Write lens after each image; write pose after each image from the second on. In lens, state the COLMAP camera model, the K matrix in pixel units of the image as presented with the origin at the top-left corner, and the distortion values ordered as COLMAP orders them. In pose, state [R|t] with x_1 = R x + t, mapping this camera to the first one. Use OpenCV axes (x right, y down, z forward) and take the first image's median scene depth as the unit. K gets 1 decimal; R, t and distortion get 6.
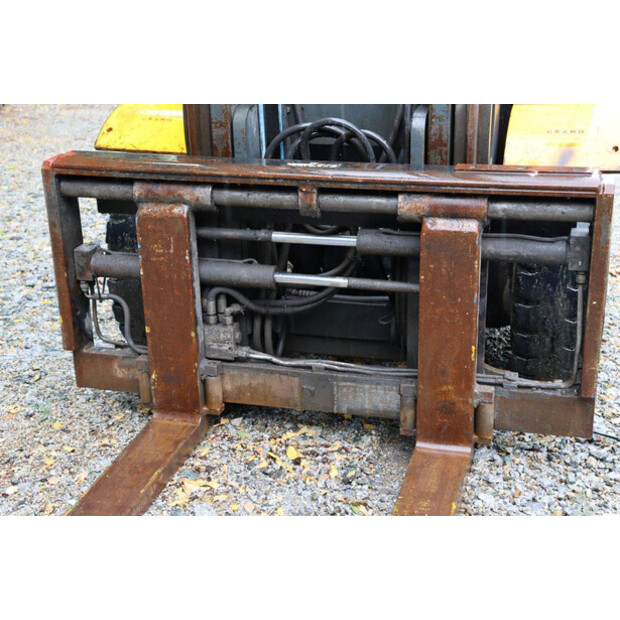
lens RADIAL K [[977.2, 0, 301.3], [0, 977.2, 310.1], [0, 0, 1]] dist [0.128843, 0.119231]
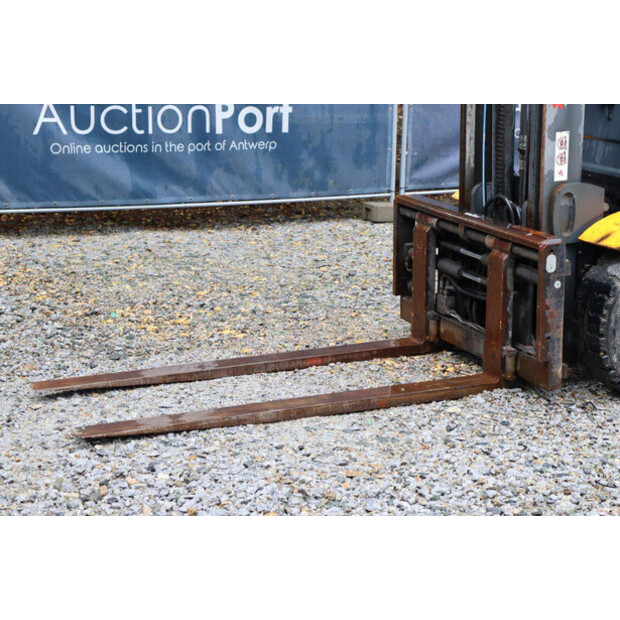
lens RADIAL K [[1399.6, 0, 310.0], [0, 1399.6, 310.0], [0, 0, 1]] dist [0.375479, 0.175908]
pose [[0.623594, 0.207057, -0.753829, 1.842198], [-0.287348, 0.957492, 0.025294, 0.049687], [0.727023, 0.200838, 0.656583, -0.963508]]
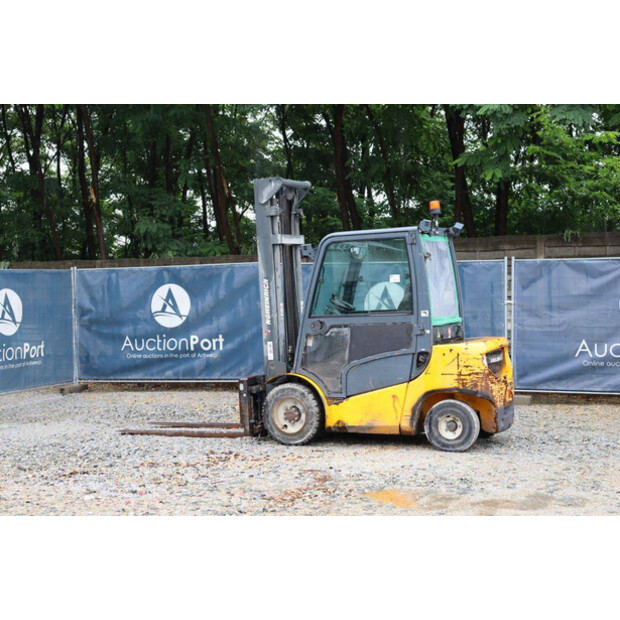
lens RADIAL K [[1124.1, 0, 310.0], [0, 1124.1, 310.0], [0, 0, 1]] dist [0.205286, 0.078658]
pose [[-0.163392, 0.064364, -0.984459, 5.559368], [-0.303026, 0.946358, 0.112166, -1.156234], [0.938871, 0.316644, -0.135123, 1.789529]]
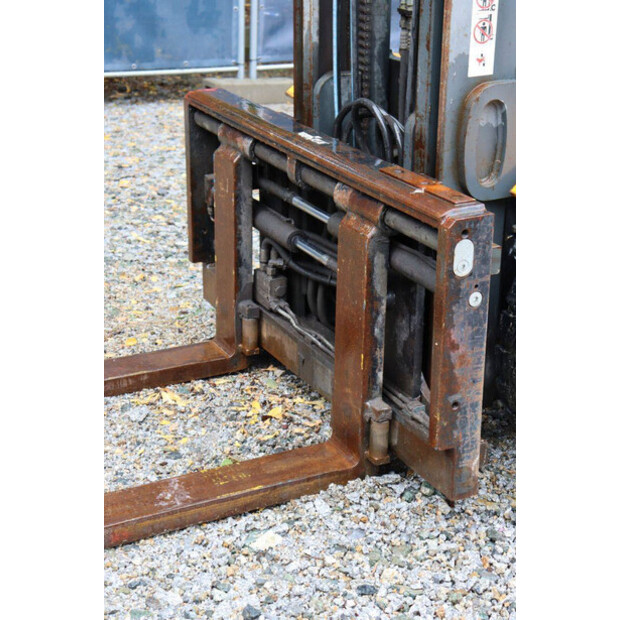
lens RADIAL K [[1190.7, 0, 310.0], [0, 1190.7, 310.0], [0, 0, 1]] dist [0.251034, 0.004178]
pose [[0.677244, 0.296634, -0.673312, 0.852986], [-0.288366, 0.948925, 0.128009, -0.130014], [0.676894, 0.107467, 0.728193, 0.107966]]
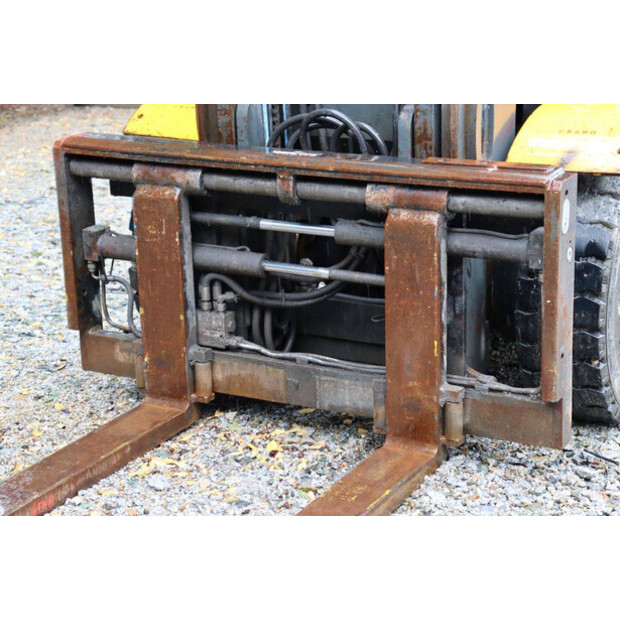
lens RADIAL K [[1399.6, 0, 310.0], [0, 1399.6, 310.0], [0, 0, 1]] dist [0.375479, 0.175908]
pose [[0.973549, 0.064145, -0.219289, 0.337626], [-0.078252, 0.995345, -0.056258, 0.089023], [0.214660, 0.071929, 0.974037, -0.381587]]
